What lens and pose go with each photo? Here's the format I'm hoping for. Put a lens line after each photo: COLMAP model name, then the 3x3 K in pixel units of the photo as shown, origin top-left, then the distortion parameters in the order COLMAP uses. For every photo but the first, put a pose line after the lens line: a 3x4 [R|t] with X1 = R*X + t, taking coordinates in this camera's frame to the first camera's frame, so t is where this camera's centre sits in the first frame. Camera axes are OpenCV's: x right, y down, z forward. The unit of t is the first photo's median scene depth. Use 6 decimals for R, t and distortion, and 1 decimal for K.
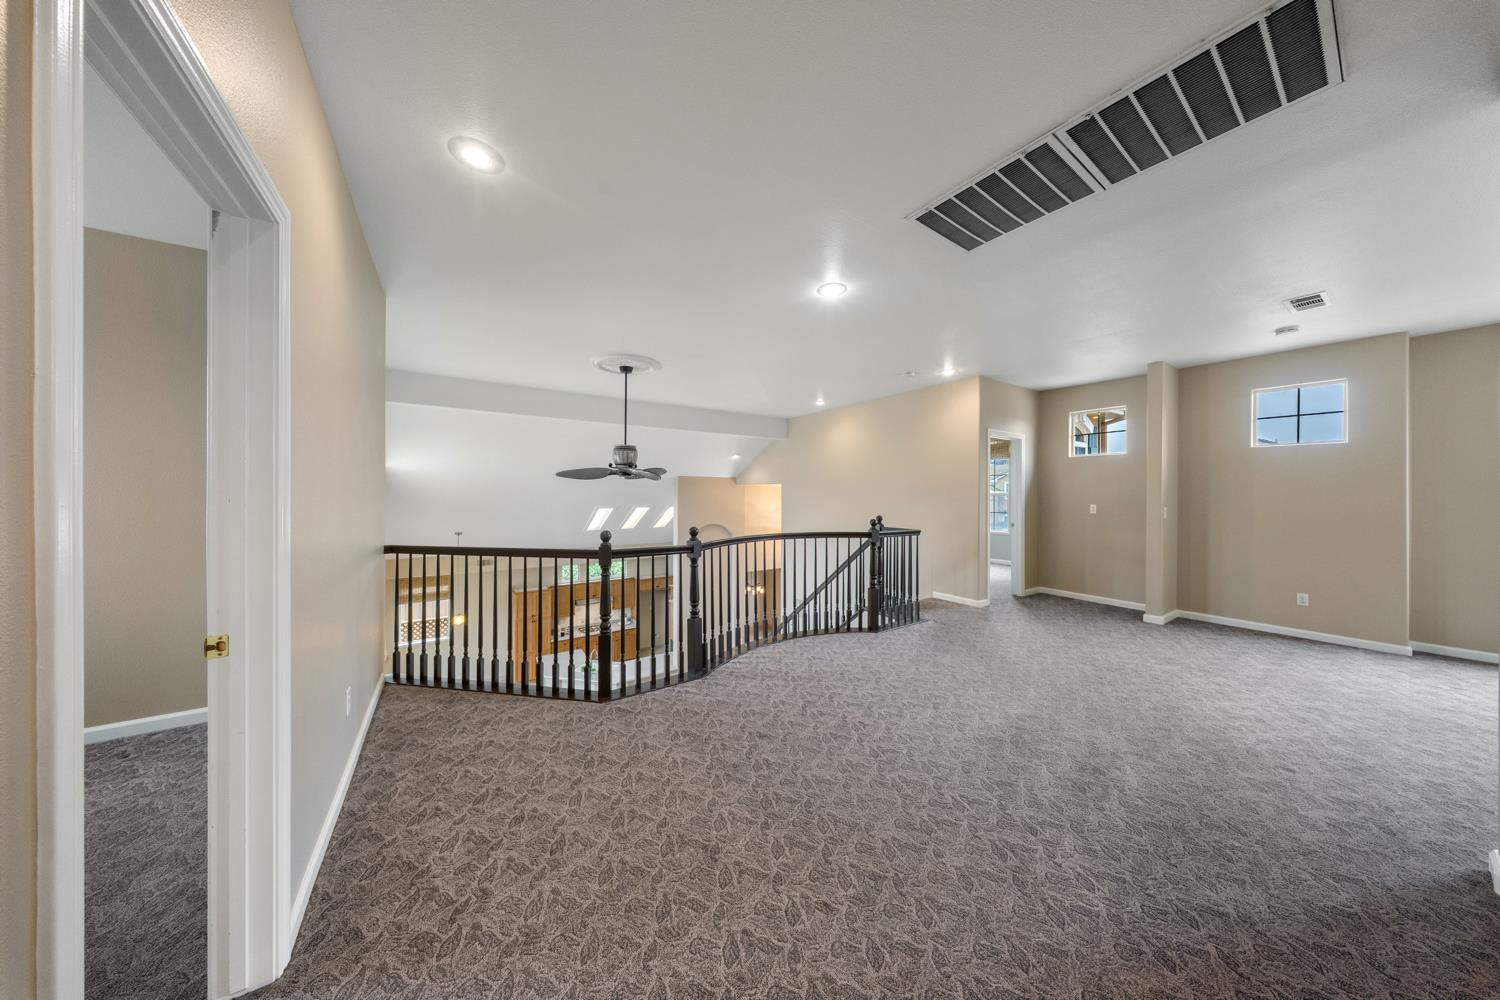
lens RADIAL K [[442.9, 0, 748.9], [0, 442.9, 494.4], [0, 0, 1]] dist [0.001615, 0.000134]
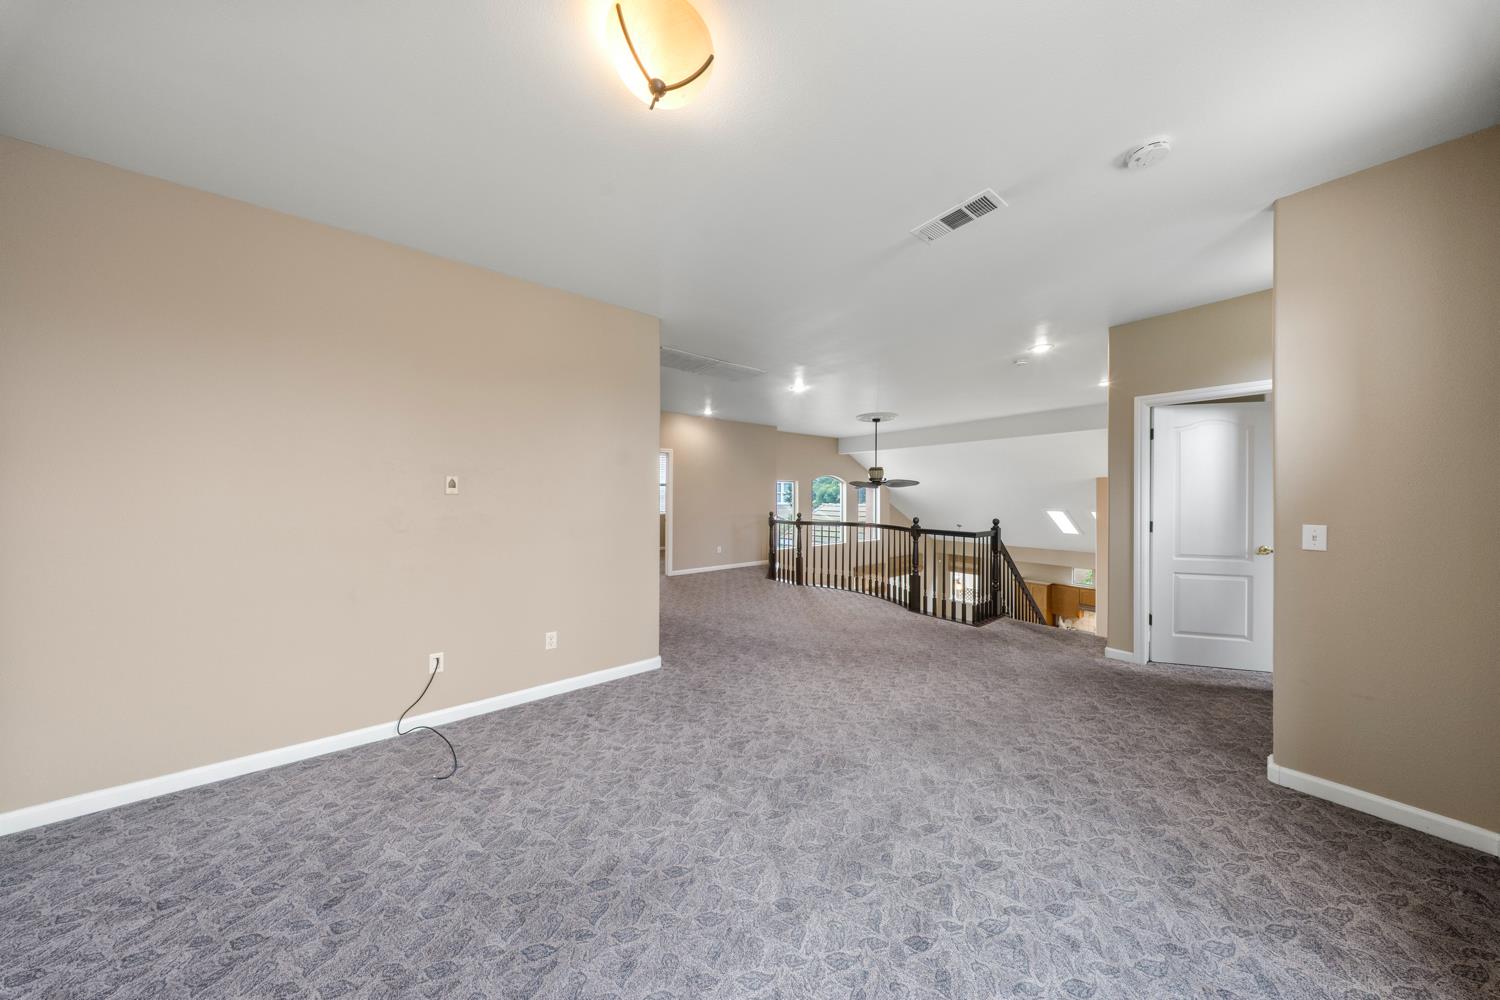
lens RADIAL K [[442.9, 0, 748.9], [0, 442.9, 494.4], [0, 0, 1]] dist [0.001615, 0.000134]
pose [[0.060032, -0.005300, -0.998182, 1.348816], [-0.006355, 0.999964, -0.005692, 0.002513], [0.998176, 0.006685, 0.059996, 0.446894]]
